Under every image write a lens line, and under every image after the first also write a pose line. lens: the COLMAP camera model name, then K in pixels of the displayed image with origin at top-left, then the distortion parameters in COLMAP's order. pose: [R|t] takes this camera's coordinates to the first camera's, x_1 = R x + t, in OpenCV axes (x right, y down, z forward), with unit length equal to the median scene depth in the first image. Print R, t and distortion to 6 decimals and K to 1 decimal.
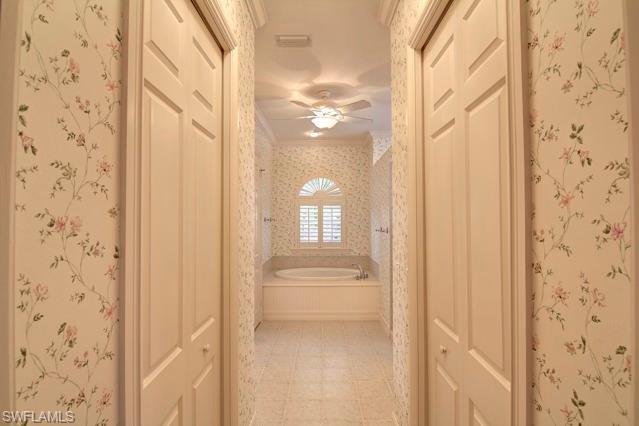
lens RADIAL K [[327.0, 0, 318.6], [0, 327.0, 213.2], [0, 0, 1]] dist [0.005048, 0.000134]
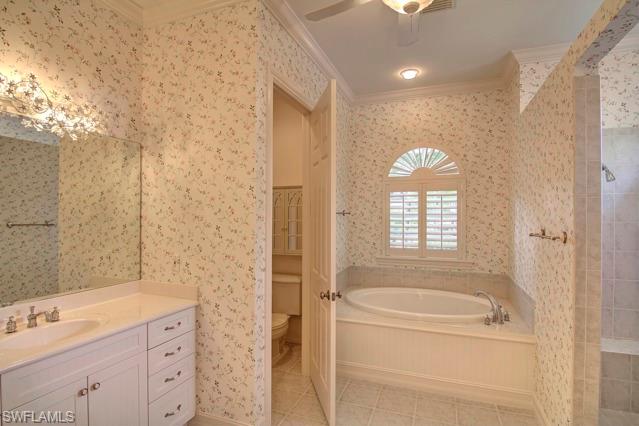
lens RADIAL K [[327.0, 0, 322.2], [0, 327.0, 214.6], [0, 0, 1]] dist [0.005048, 0.000134]
pose [[0.940905, 0.002608, -0.338661, 0.037680], [0.004004, 0.999815, 0.018823, 0.009298], [0.338647, -0.019067, 0.940720, 0.335087]]
